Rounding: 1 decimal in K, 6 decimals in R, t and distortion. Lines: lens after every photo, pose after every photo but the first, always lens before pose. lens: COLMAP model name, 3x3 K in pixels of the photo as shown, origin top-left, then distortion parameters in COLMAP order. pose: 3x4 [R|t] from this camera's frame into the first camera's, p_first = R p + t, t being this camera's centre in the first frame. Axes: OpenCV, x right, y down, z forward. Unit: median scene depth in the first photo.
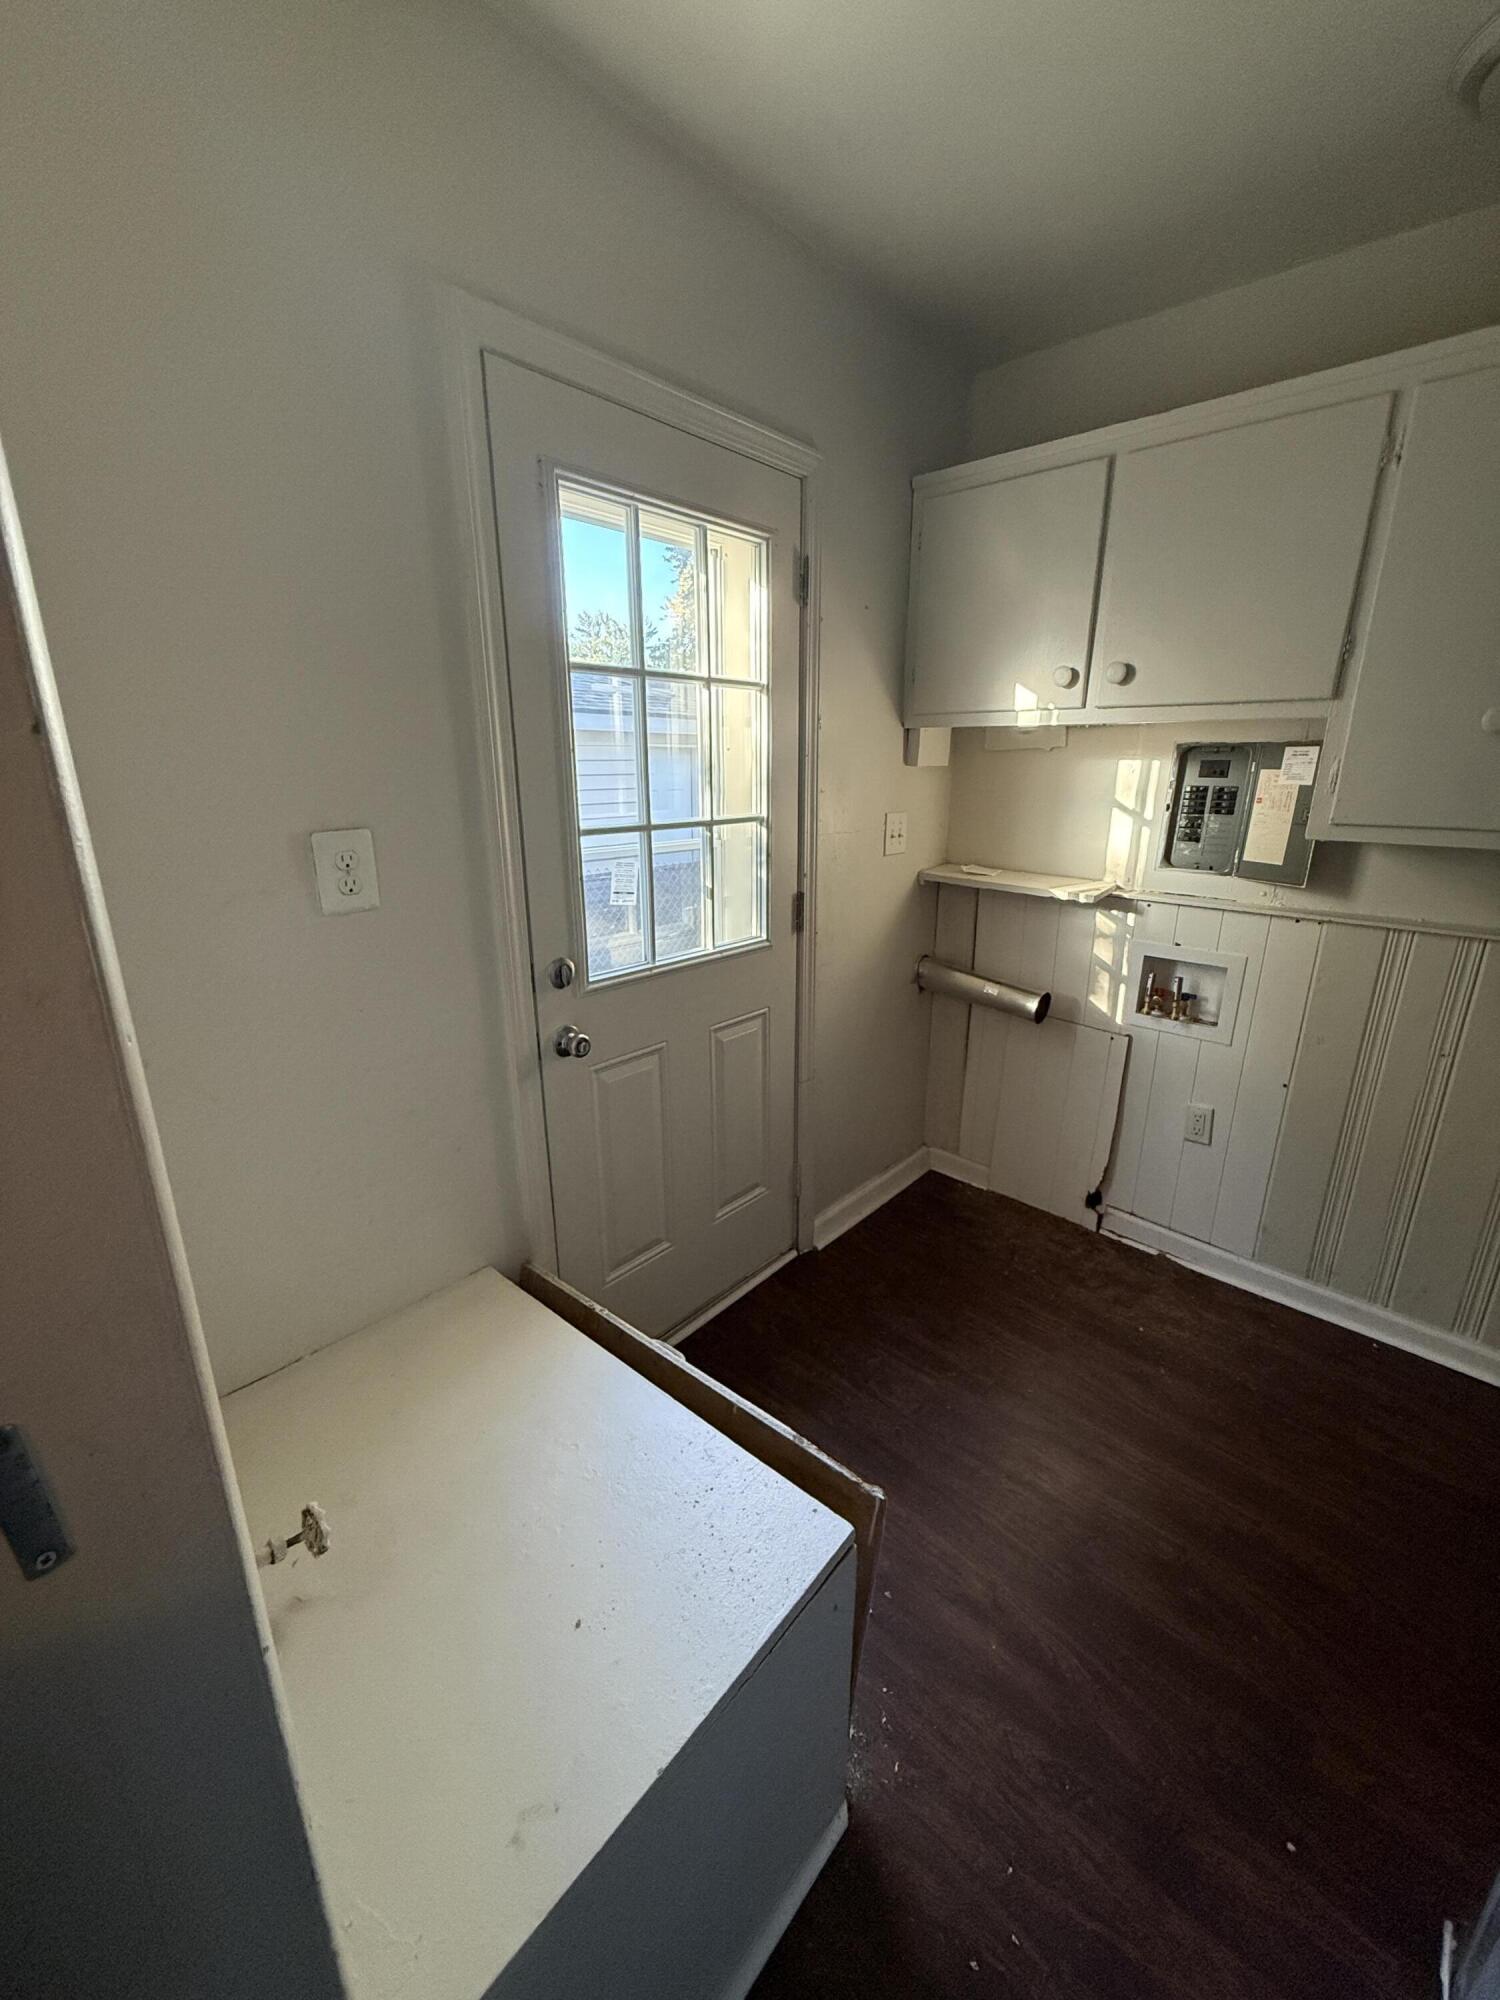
lens RADIAL K [[795.0, 0, 743.9], [0, 795.0, 991.9], [0, 0, 1]] dist [0.000525, -0.000140]
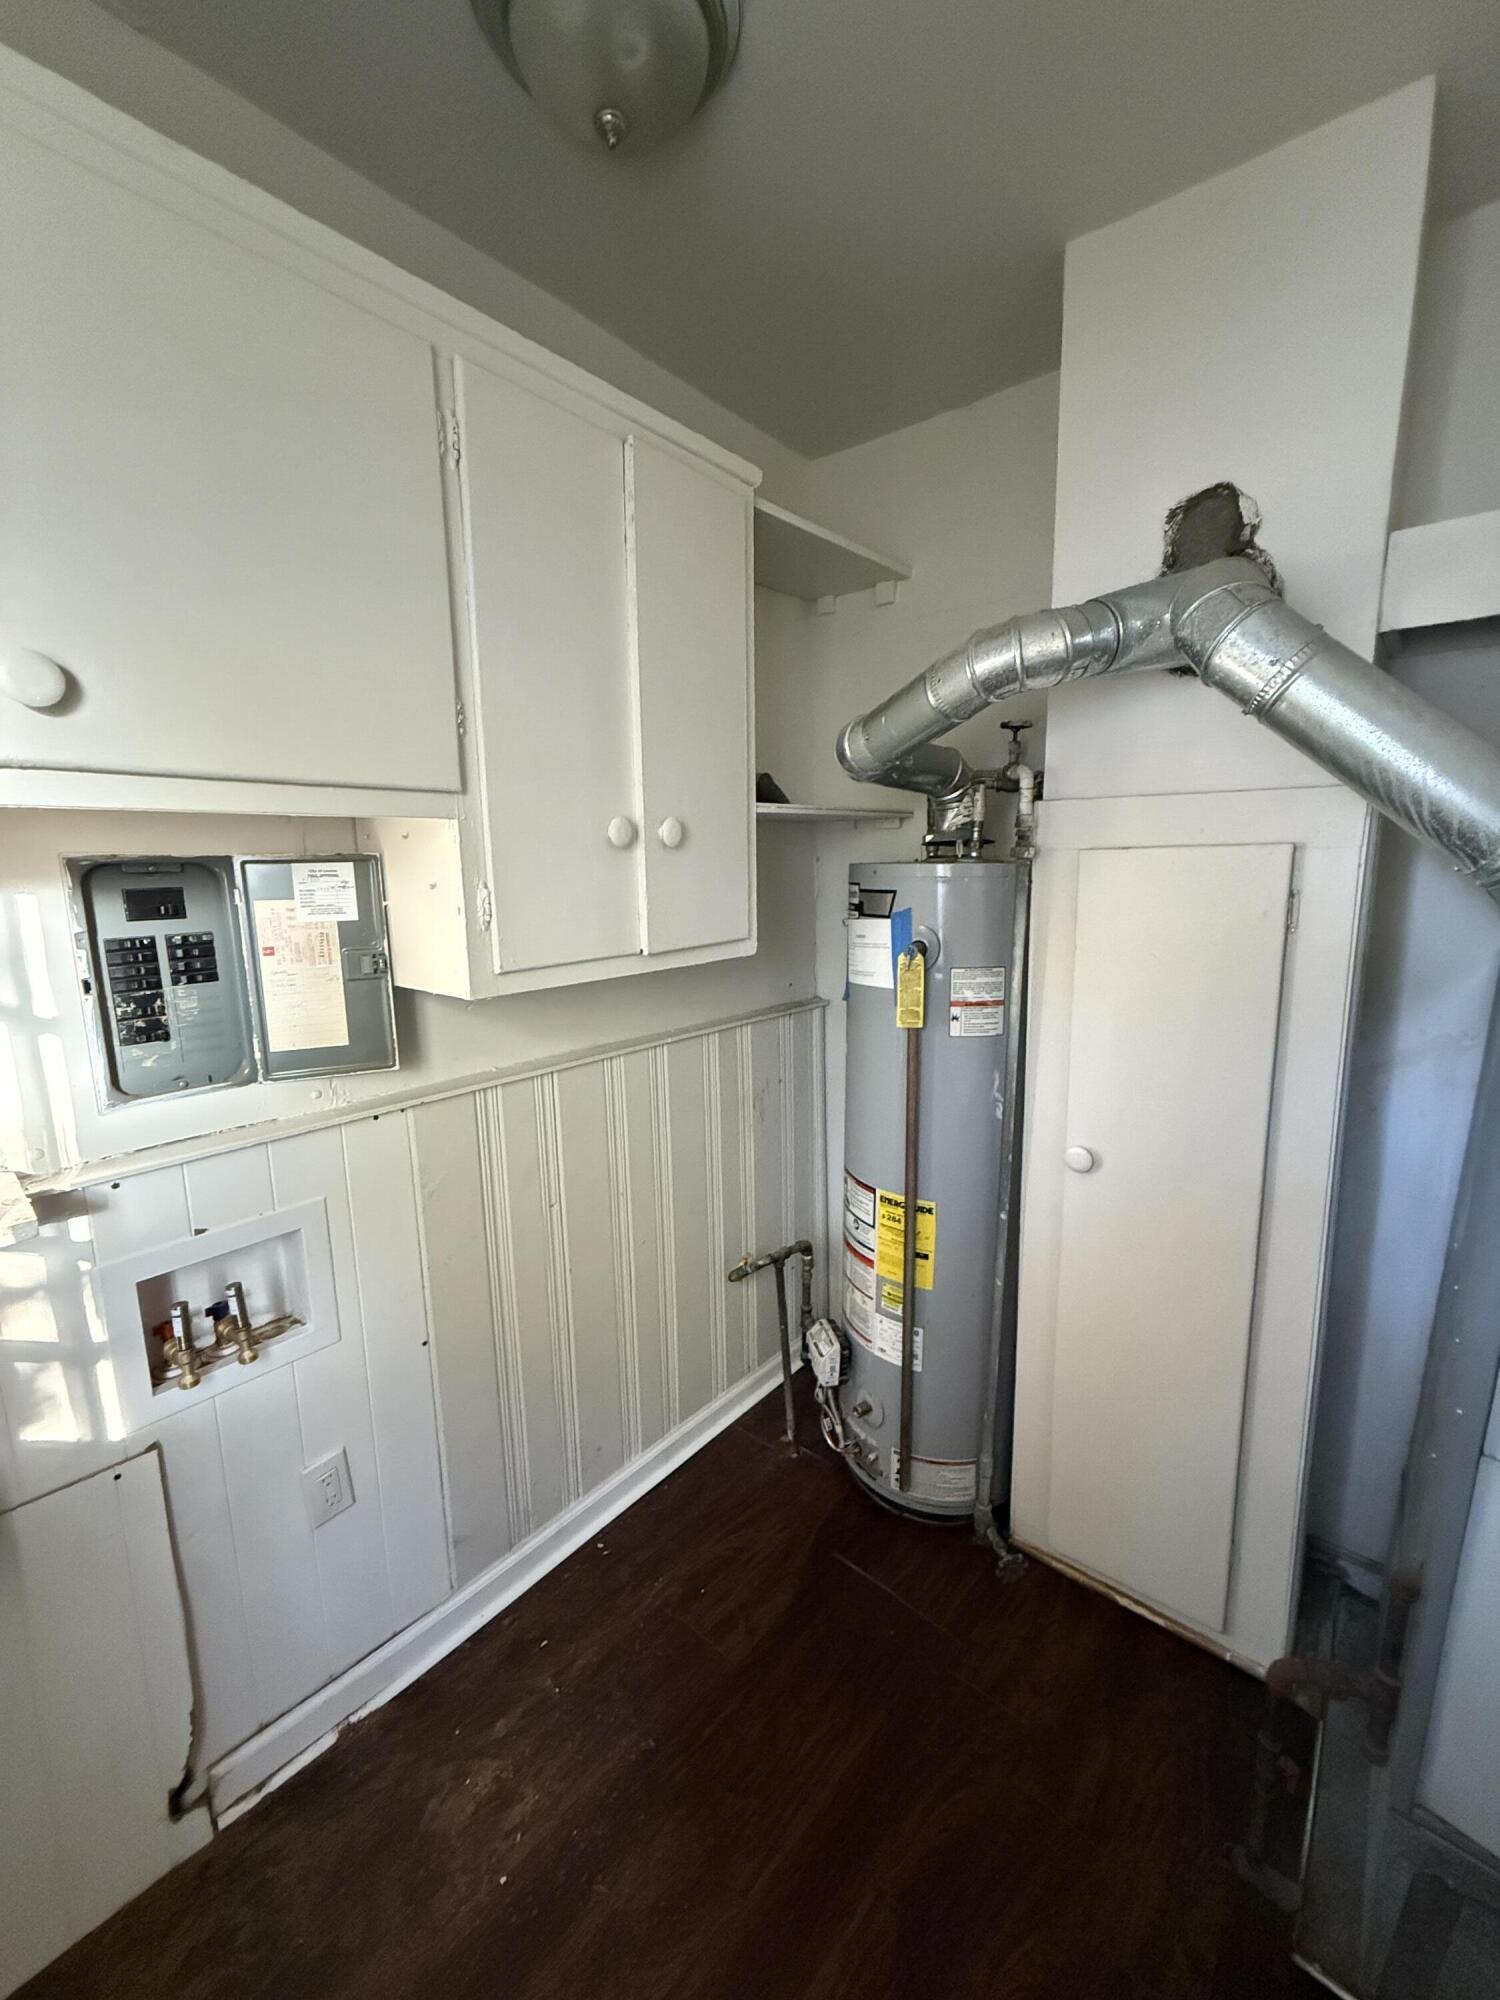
lens RADIAL K [[795.0, 0, 743.9], [0, 795.0, 991.9], [0, 0, 1]] dist [0.000525, -0.000140]
pose [[-0.038677, -0.164172, 0.985673, 0.045636], [0.294467, 0.940736, 0.168242, -0.196866], [-0.954879, 0.296756, 0.011958, 0.629922]]
